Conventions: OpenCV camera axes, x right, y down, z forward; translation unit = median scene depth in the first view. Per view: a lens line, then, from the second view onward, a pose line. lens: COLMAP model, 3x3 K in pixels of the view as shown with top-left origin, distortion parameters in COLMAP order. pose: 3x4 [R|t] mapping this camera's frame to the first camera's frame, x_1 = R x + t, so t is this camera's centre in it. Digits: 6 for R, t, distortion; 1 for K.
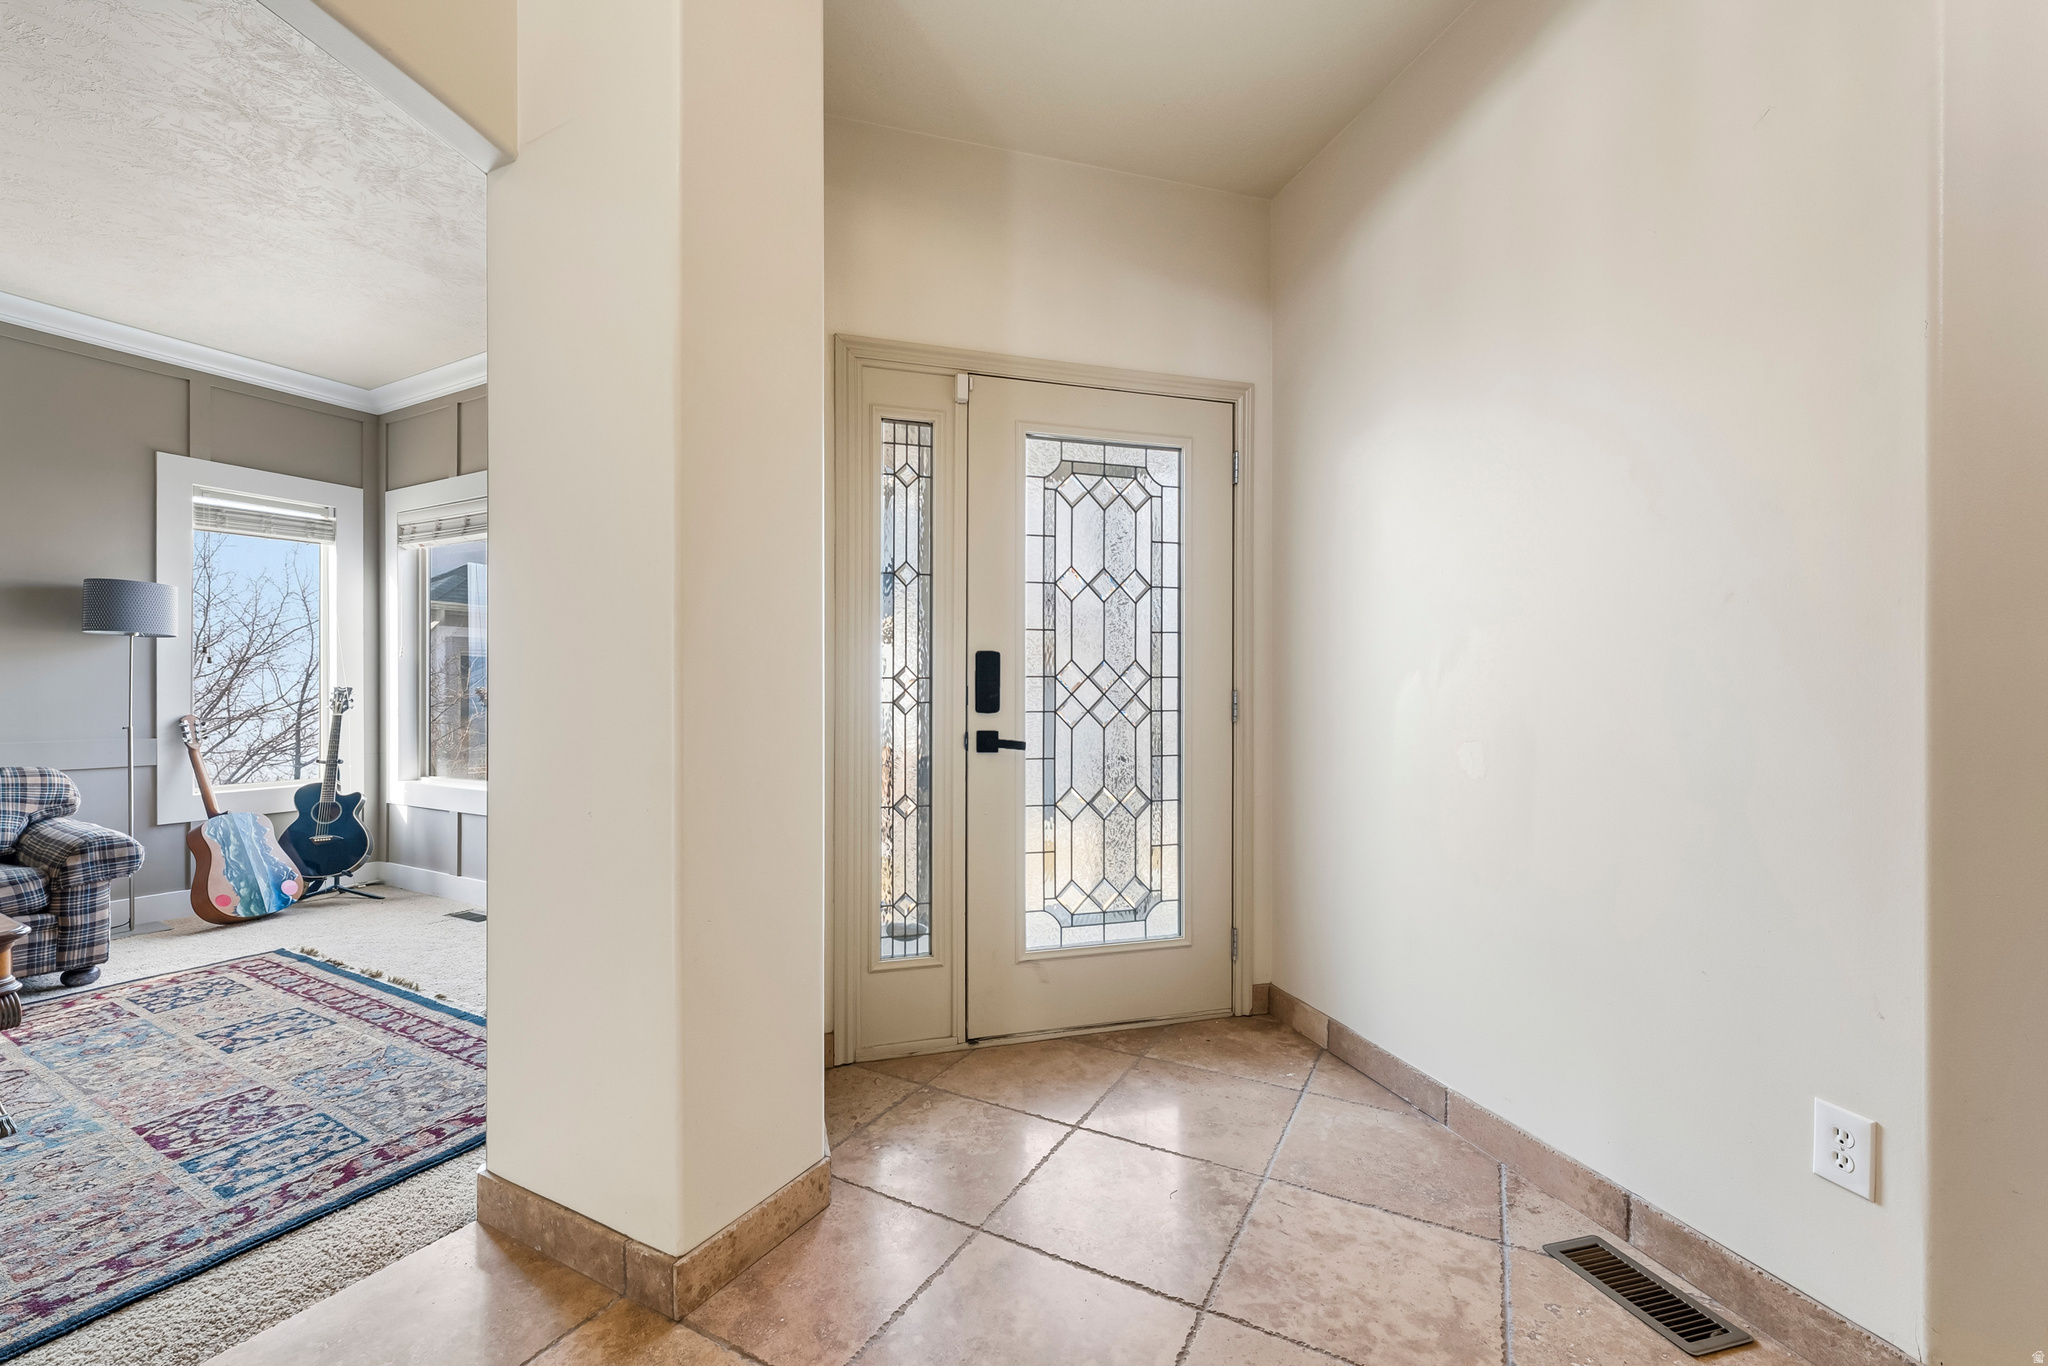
lens RADIAL K [[839.1, 0, 1008.9], [0, 839.1, 682.5], [0, 0, 1]] dist [0.019834, -0.000498]
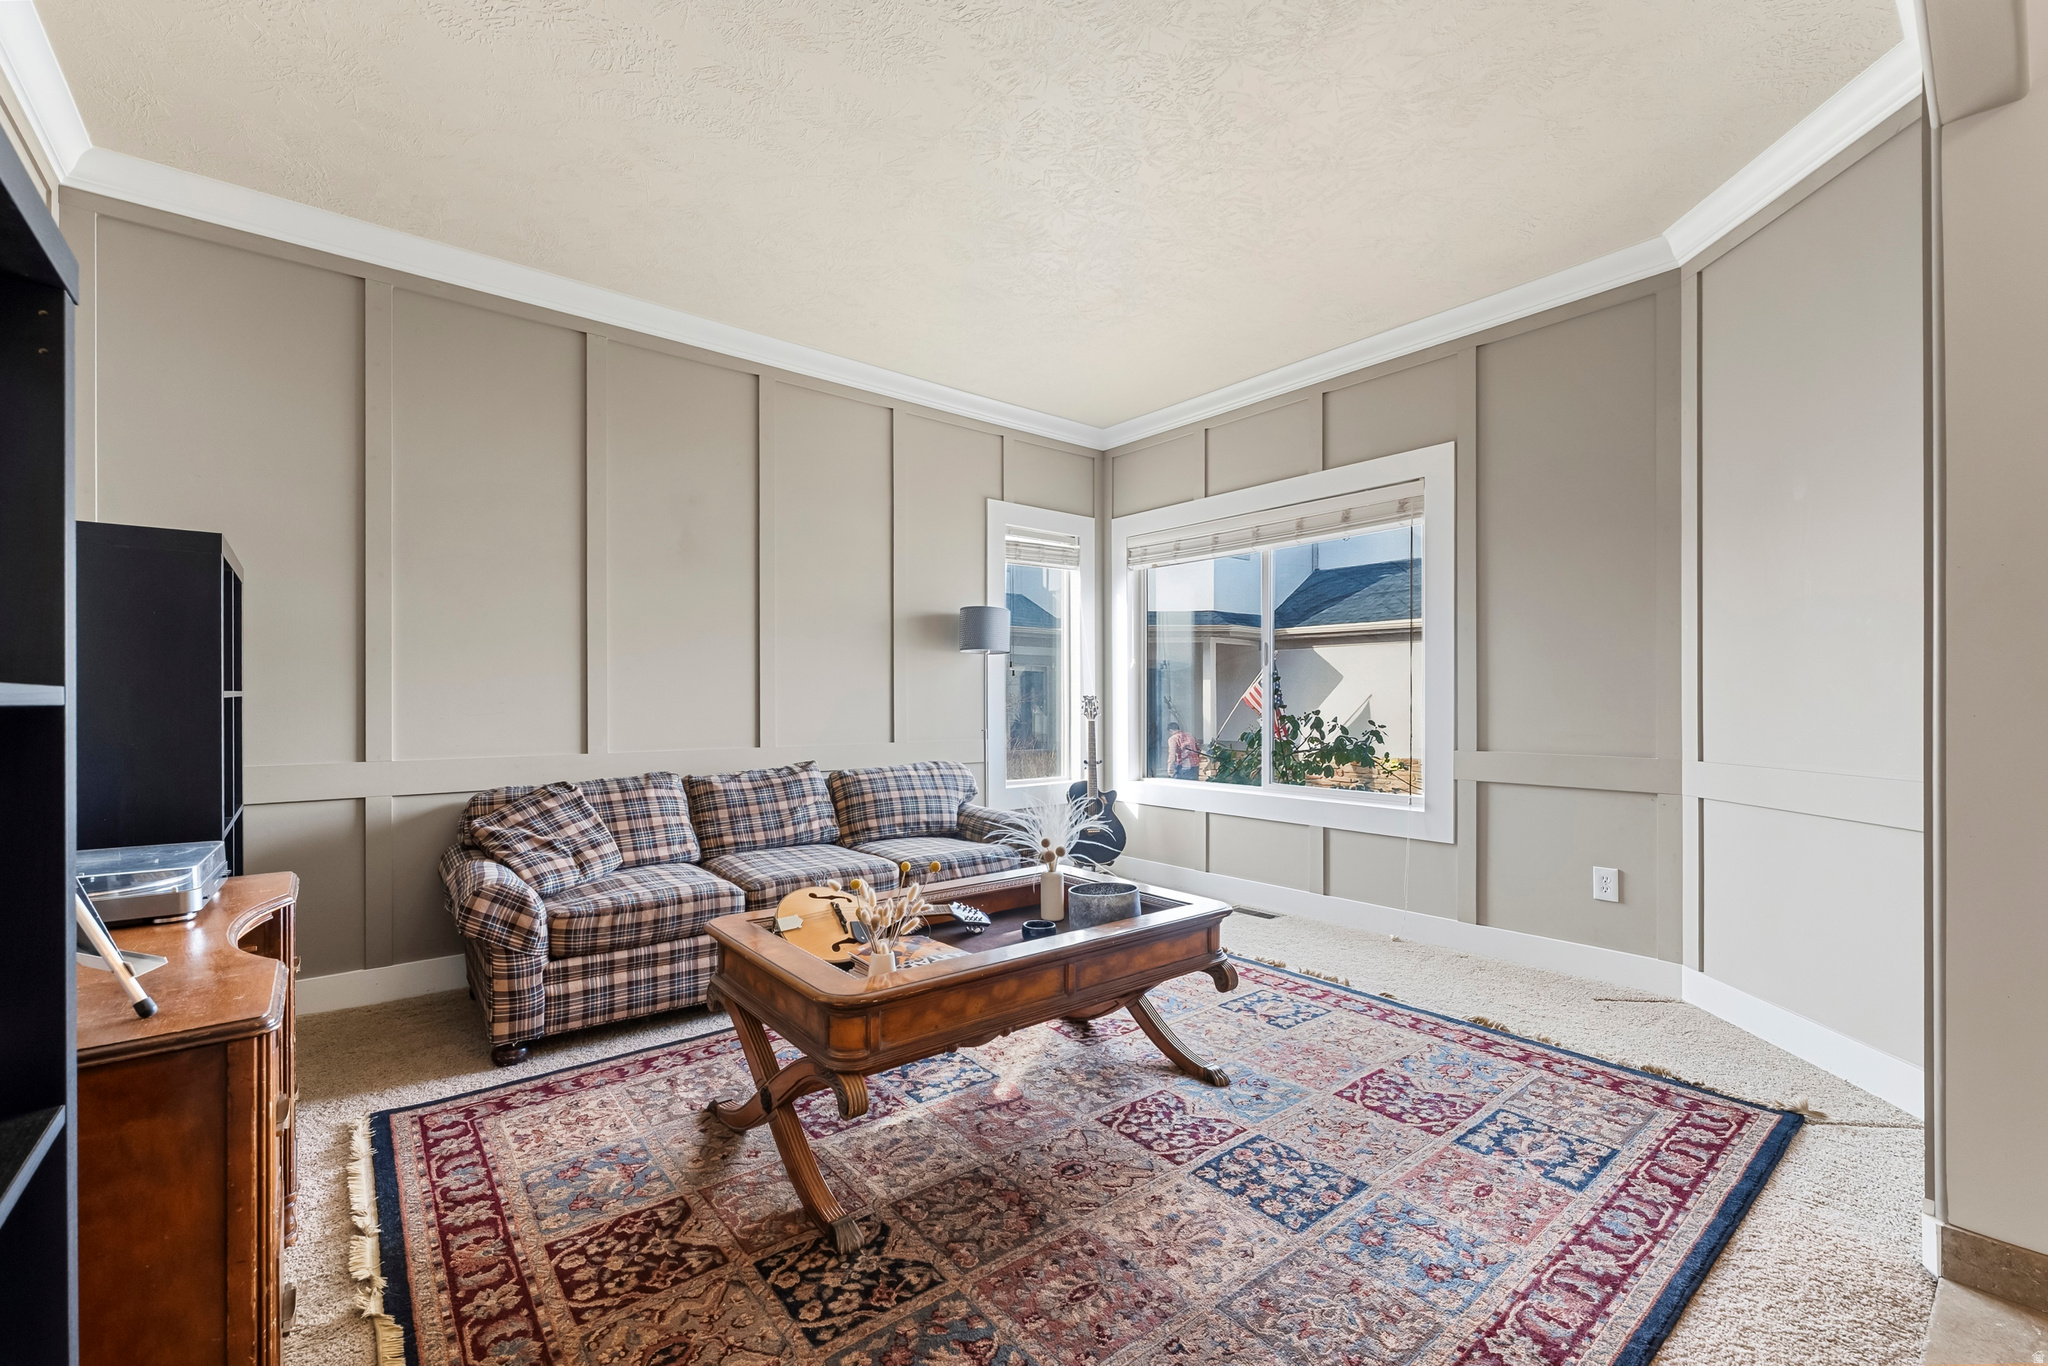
lens RADIAL K [[839.1, 0, 1020.9], [0, 839.1, 697.3], [0, 0, 1]] dist [0.019834, -0.000498]
pose [[0.946067, -0.005487, -0.323925, -0.791011], [0.009189, 0.999909, 0.009897, -0.008336], [0.323841, -0.012340, 0.946031, -0.121530]]
